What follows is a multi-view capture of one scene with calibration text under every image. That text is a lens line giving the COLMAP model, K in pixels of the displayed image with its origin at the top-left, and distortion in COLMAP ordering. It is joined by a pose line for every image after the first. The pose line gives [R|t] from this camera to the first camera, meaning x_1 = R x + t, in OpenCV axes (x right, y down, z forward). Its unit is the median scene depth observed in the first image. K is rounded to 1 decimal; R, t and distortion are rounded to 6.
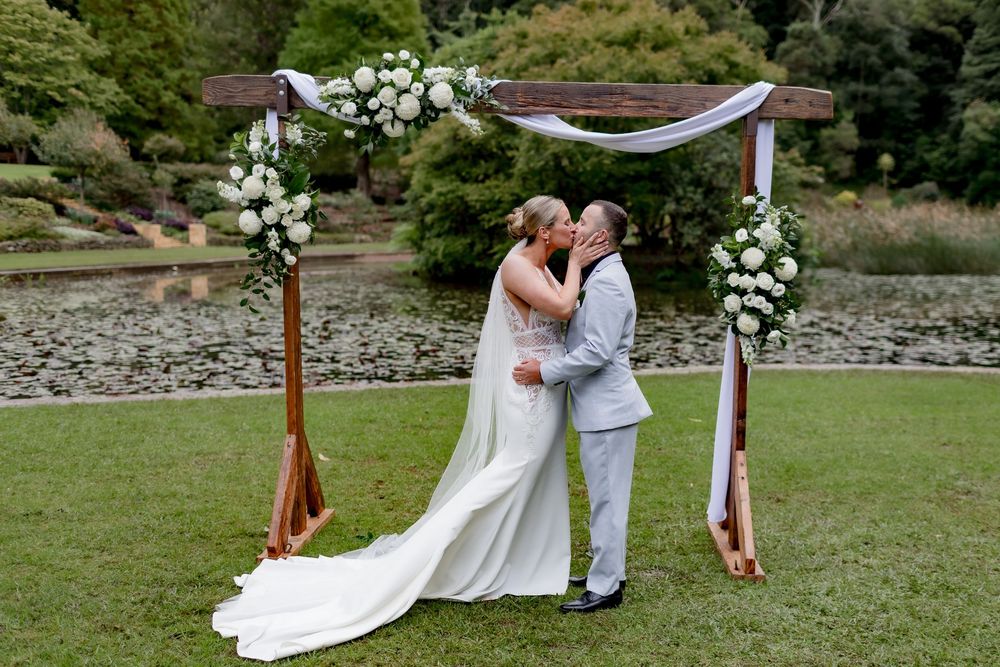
lens RADIAL K [[1214.7, 0, 500.6], [0, 1214.7, 359.7], [0, 0, 1]] dist [-0.007903, 0.000835]
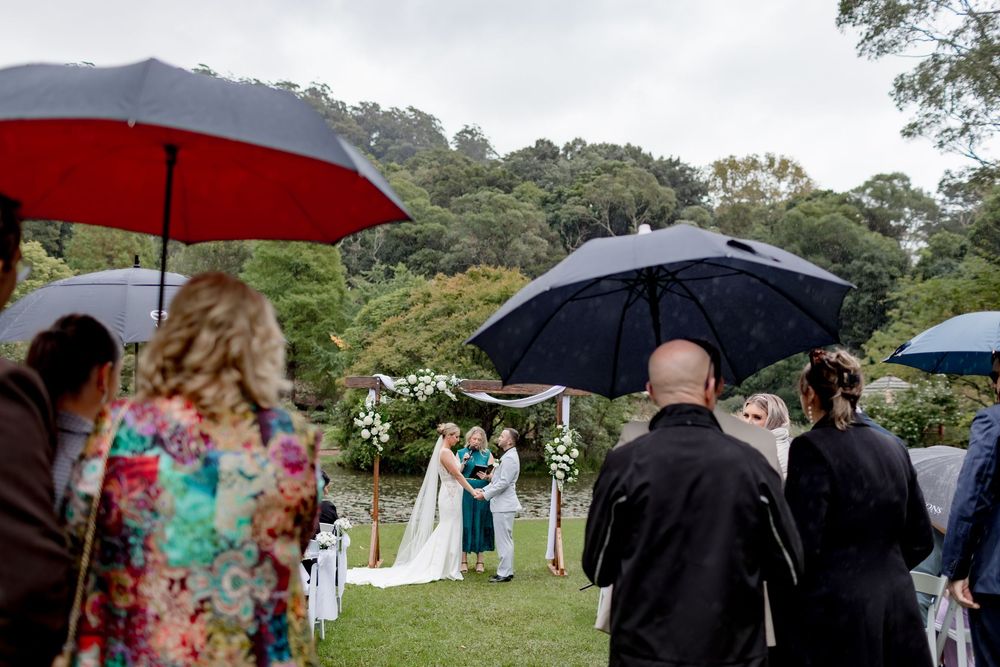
lens RADIAL K [[1214.7, 0, 500.6], [0, 1214.7, 359.7], [0, 0, 1]] dist [-0.007903, 0.000835]
pose [[0.994092, 0.013402, 0.107711, -0.198897], [0.004286, 0.986727, -0.162330, 0.145370], [-0.108457, 0.161832, 0.980840, -1.529234]]
